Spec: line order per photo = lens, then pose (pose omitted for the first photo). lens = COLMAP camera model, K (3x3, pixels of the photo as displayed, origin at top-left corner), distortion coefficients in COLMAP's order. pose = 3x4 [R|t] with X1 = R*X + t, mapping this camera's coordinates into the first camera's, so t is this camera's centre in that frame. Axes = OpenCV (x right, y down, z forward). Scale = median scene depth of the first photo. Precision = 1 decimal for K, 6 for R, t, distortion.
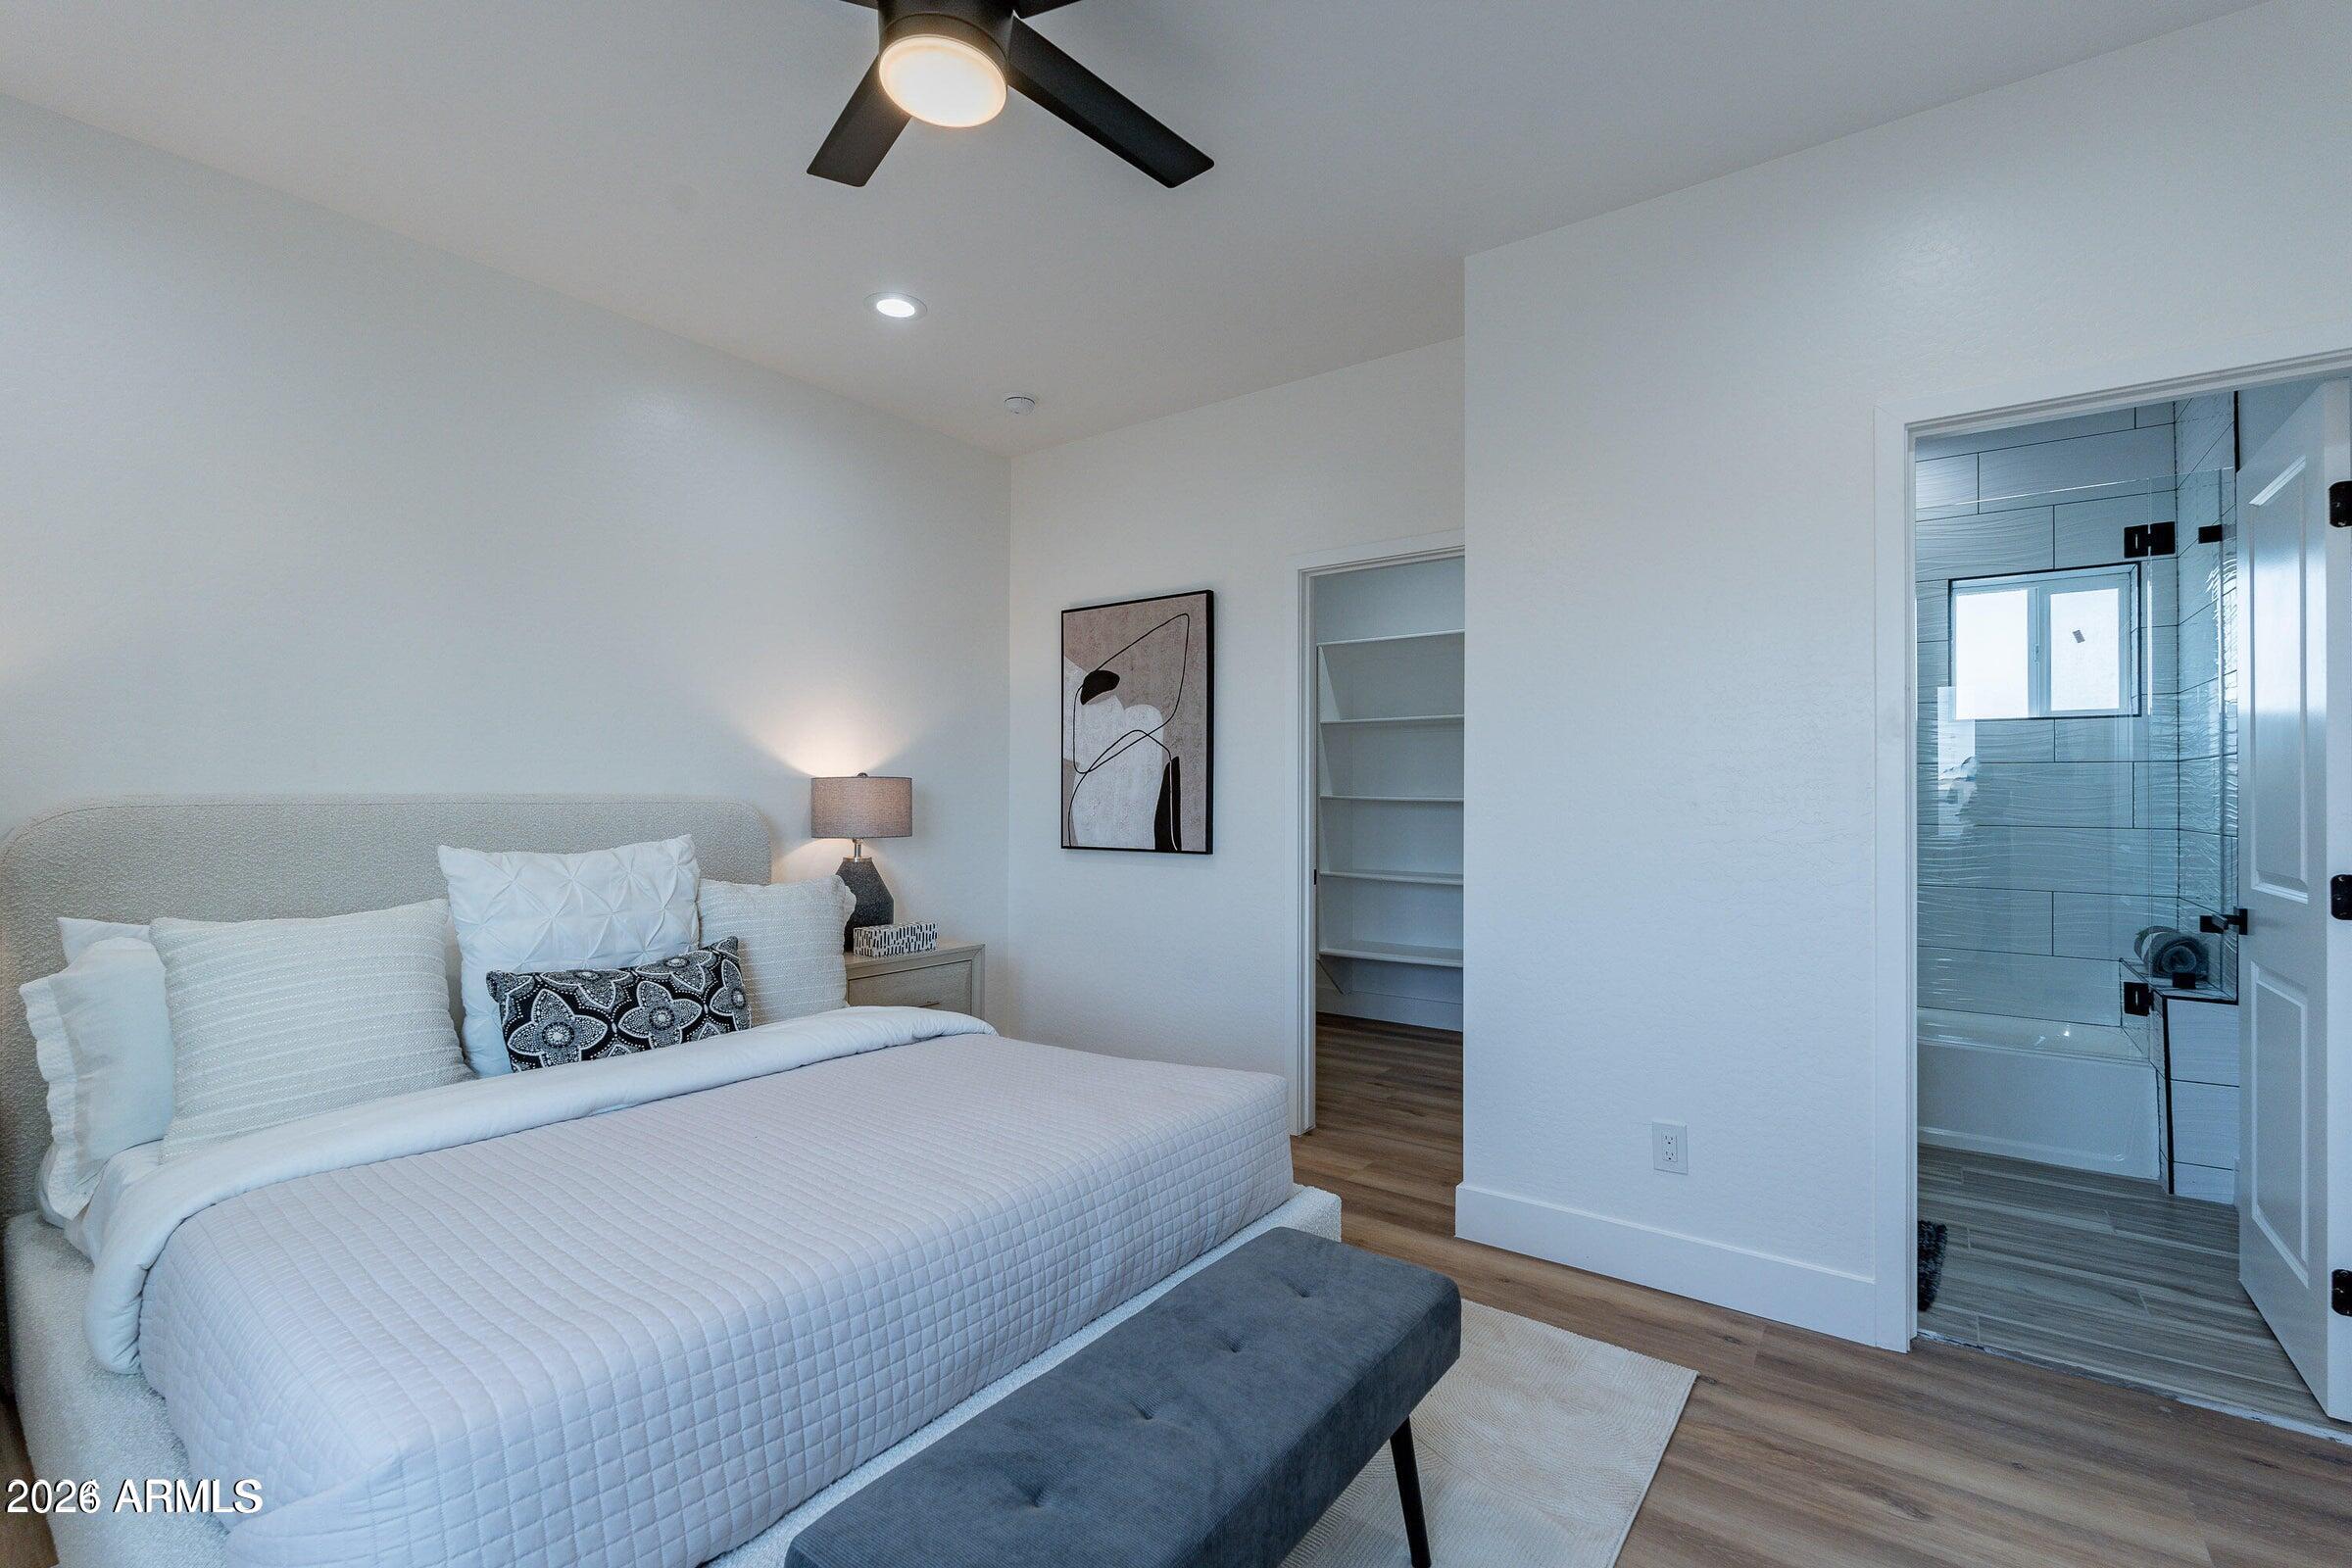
lens RADIAL K [[1028.8, 0, 1173.5], [0, 1028.8, 800.0], [0, 0, 1]] dist [0.000037, -0.000036]
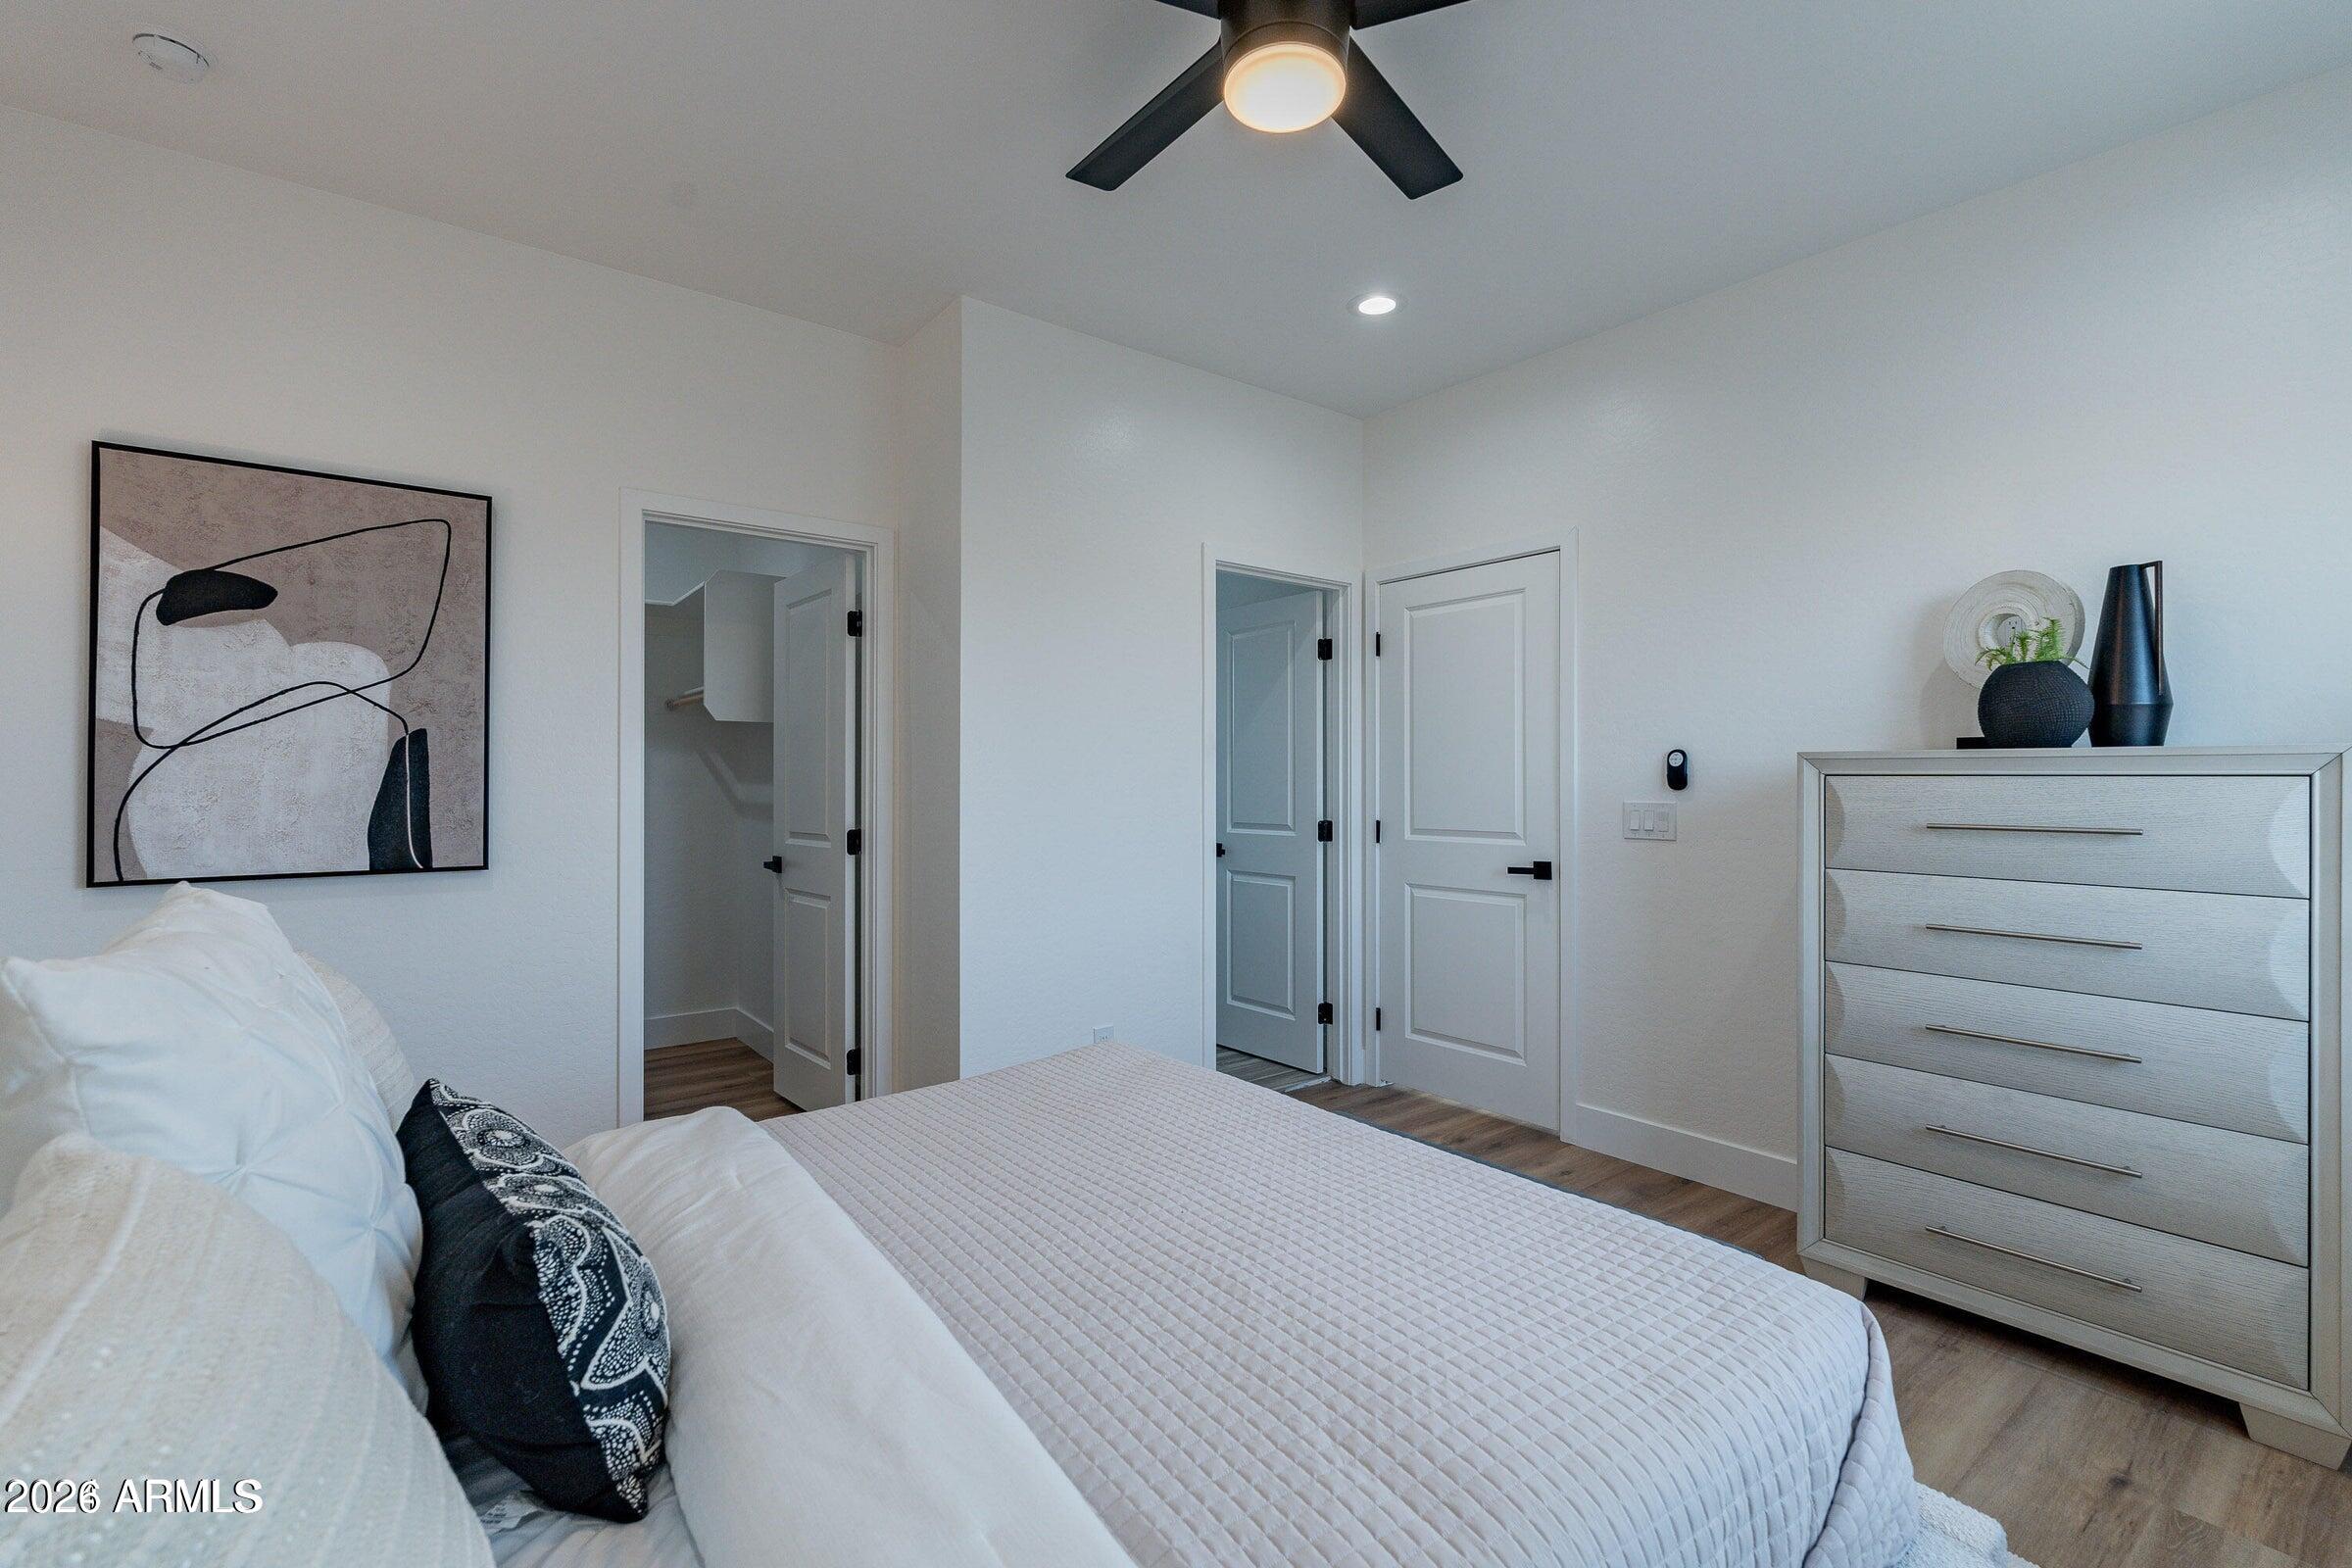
lens RADIAL K [[1020.5, 0, 1176.0], [0, 1020.5, 784.0], [0, 0, 1]] dist [-0.011752, 0.000258]
pose [[0.274369, -0.006911, 0.961600, -0.485445], [-0.001172, 0.999971, 0.007521, -0.011300], [-0.961624, -0.003191, 0.274353, 0.335358]]
